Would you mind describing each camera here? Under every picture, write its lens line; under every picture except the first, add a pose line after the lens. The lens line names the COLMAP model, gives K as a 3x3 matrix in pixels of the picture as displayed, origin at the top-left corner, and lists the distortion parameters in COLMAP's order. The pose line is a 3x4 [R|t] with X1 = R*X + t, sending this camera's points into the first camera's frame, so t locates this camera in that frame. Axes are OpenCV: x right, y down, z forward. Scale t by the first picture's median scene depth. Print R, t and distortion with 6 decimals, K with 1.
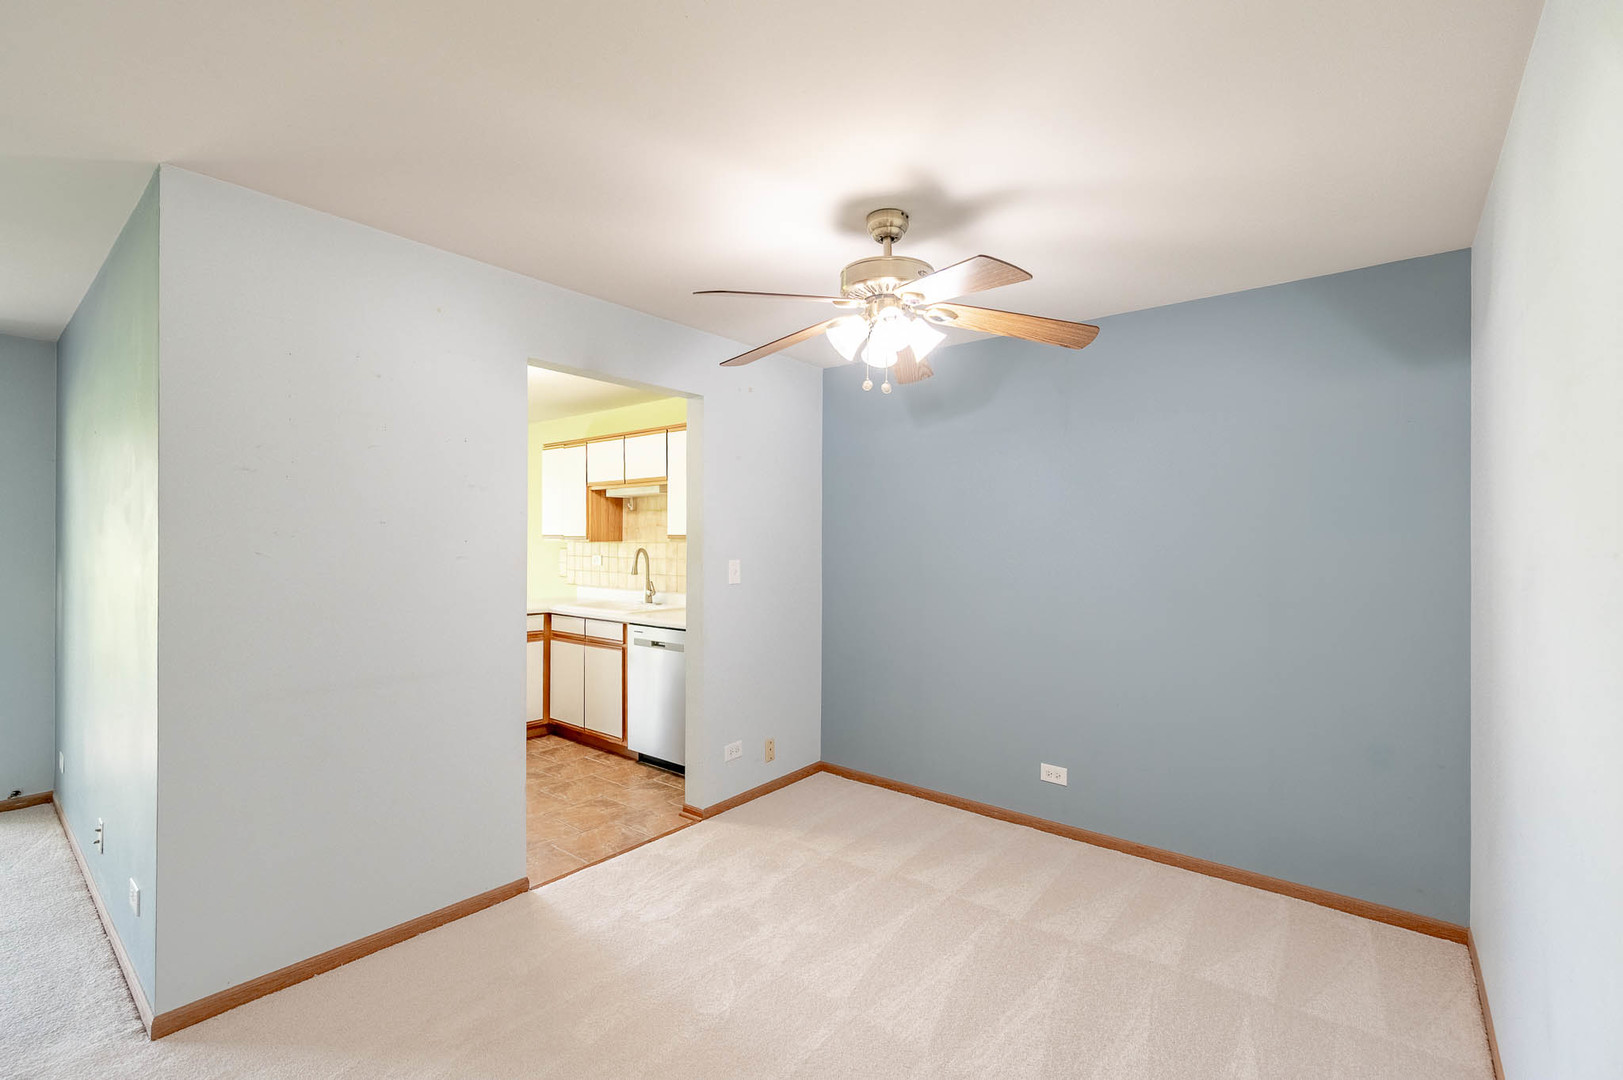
lens RADIAL K [[704.4, 0, 811.0], [0, 704.4, 539.7], [0, 0, 1]] dist [-0.000147, 0.000000]
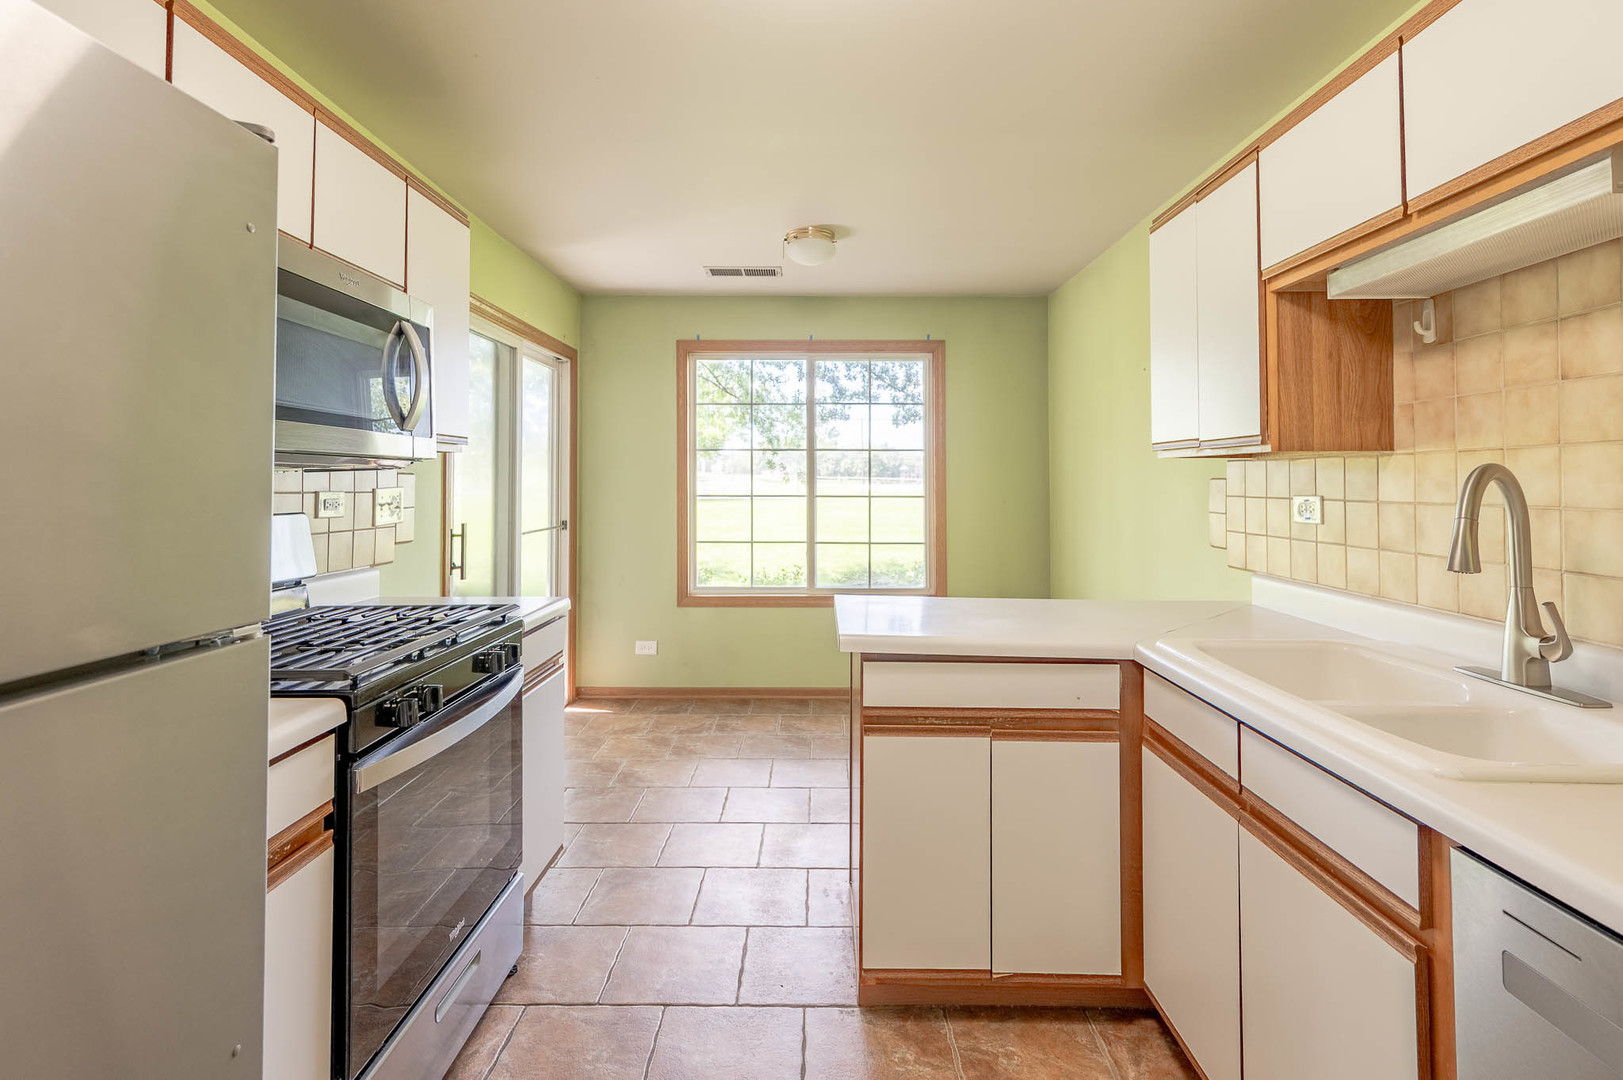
lens RADIAL K [[760.1, 0, 807.1], [0, 760.1, 465.2], [0, 0, 1]] dist [-0.003789, -0.000365]
pose [[0.616859, -0.022219, -0.786760, -0.169775], [0.003495, 0.999669, -0.025492, 0.016984], [0.787066, 0.012975, 0.616733, 0.609030]]
